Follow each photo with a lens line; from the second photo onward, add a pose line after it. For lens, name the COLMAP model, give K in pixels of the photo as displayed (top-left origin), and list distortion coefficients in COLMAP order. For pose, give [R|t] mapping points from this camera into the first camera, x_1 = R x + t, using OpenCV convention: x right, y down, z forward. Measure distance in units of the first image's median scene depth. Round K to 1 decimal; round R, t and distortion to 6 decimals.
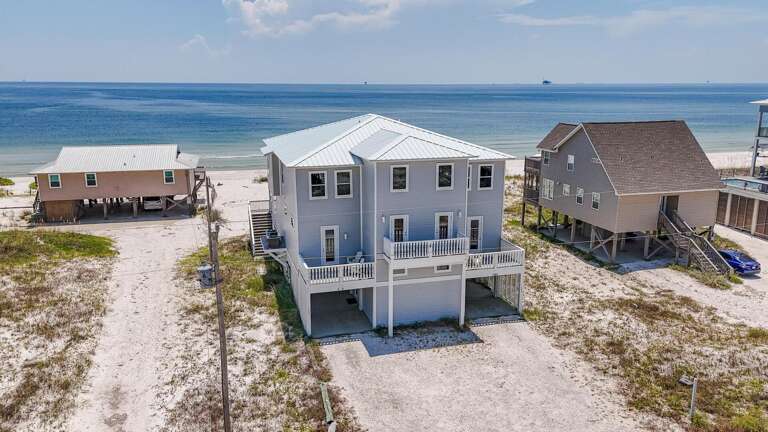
lens RADIAL K [[597.0, 0, 384.0], [0, 597.0, 216.0], [0, 0, 1]] dist [0.045903, -0.007186]
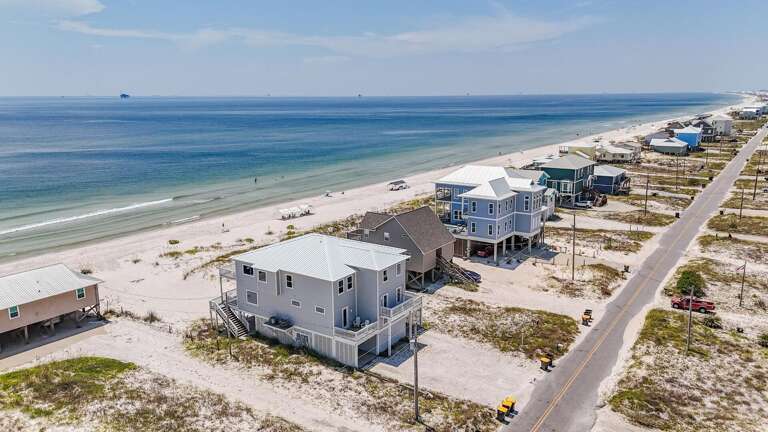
lens RADIAL K [[584.8, 0, 384.0], [0, 584.8, 216.0], [0, 0, 1]] dist [0.058805, -0.059419]
pose [[0.776549, -0.142509, 0.613729, -1.048252], [0.147700, 0.988116, 0.042559, -0.315233], [-0.612500, 0.057599, 0.788369, -0.499208]]
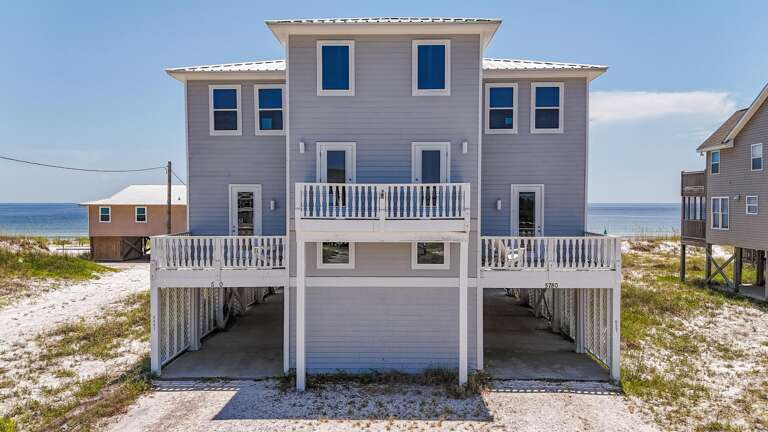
lens RADIAL K [[584.8, 0, 384.0], [0, 584.8, 216.0], [0, 0, 1]] dist [0.058805, -0.059419]
pose [[0.953227, 0.005615, -0.302204, 0.200240], [-0.064612, 0.980501, -0.185586, 0.138957], [0.295269, 0.196432, 0.935003, 0.520491]]
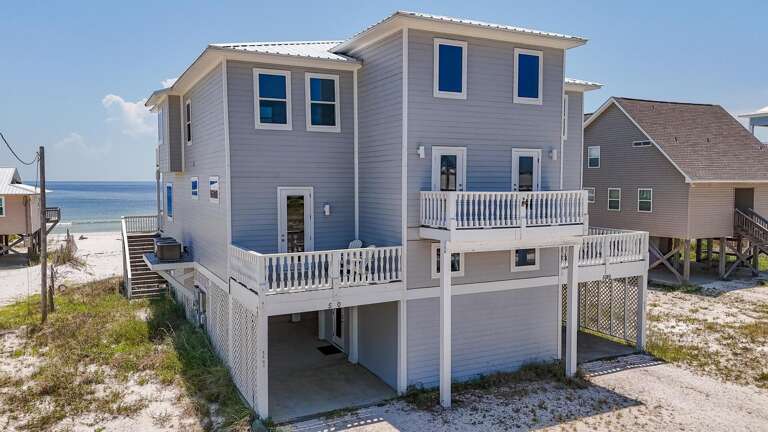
lens RADIAL K [[584.8, 0, 384.0], [0, 584.8, 216.0], [0, 0, 1]] dist [0.058805, -0.059419]
pose [[0.981785, -0.014159, 0.189467, -0.110242], [0.044043, 0.987016, -0.154466, 0.117141], [-0.184819, 0.159997, 0.969661, 0.516021]]
